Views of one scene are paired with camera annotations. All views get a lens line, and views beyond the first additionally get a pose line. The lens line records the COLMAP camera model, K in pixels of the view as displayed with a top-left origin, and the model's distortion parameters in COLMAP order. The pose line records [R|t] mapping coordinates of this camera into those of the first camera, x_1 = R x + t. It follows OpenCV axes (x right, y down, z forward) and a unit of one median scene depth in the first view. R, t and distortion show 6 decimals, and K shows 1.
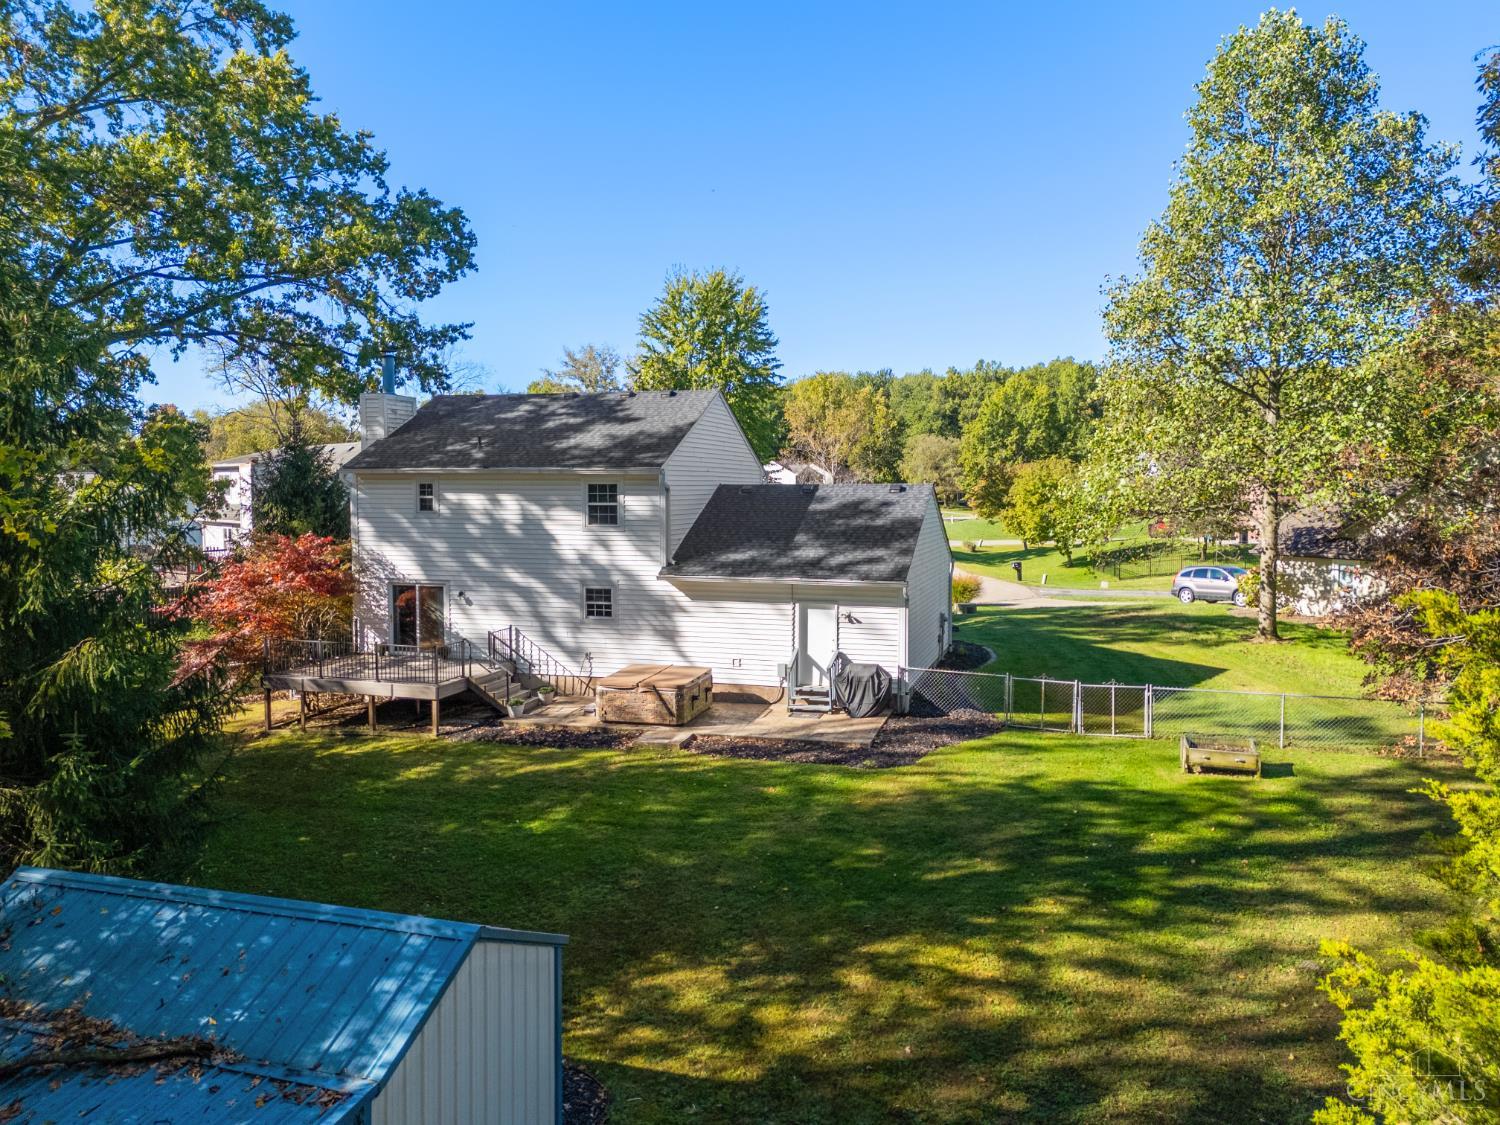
lens RADIAL K [[1129.1, 0, 755.3], [0, 1129.1, 643.4], [0, 0, 1]] dist [0.045252, -0.014300]
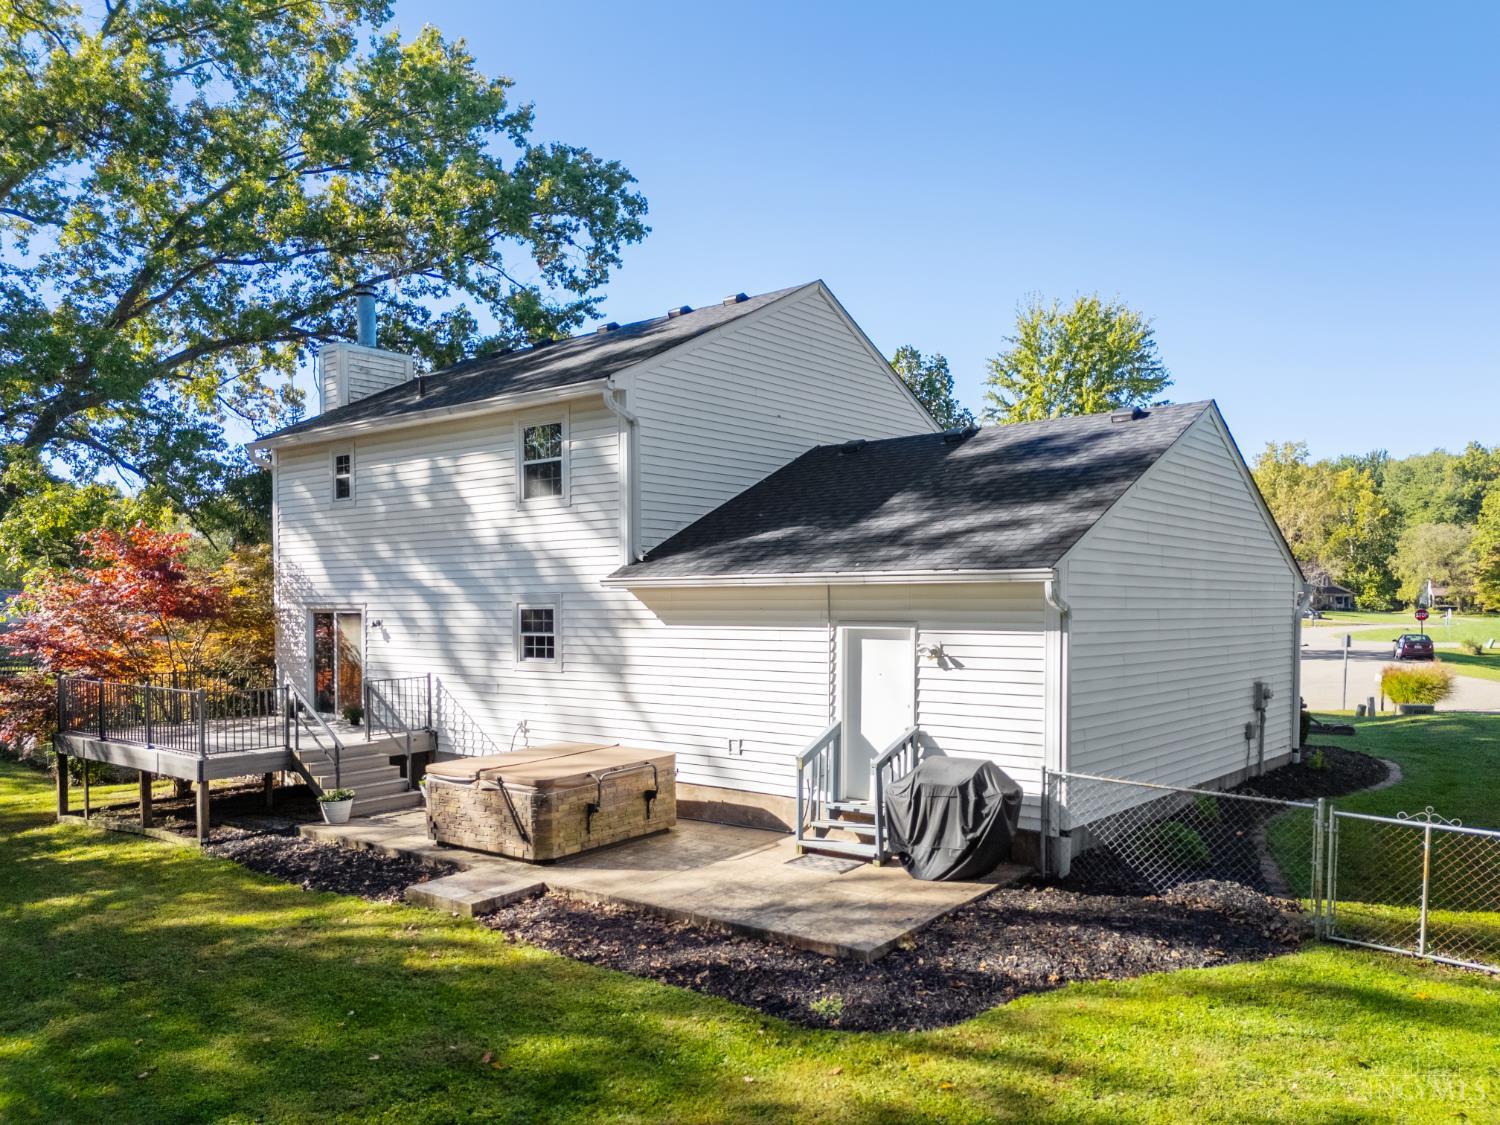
lens RADIAL K [[1203.1, 0, 642.3], [0, 1203.1, 667.7], [0, 0, 1]] dist [0.048464, -0.032687]
pose [[0.911417, 0.018411, -0.411072, 0.165900], [-0.049335, 0.996682, -0.064746, 0.018428], [0.408515, 0.079291, 0.909301, 0.484772]]
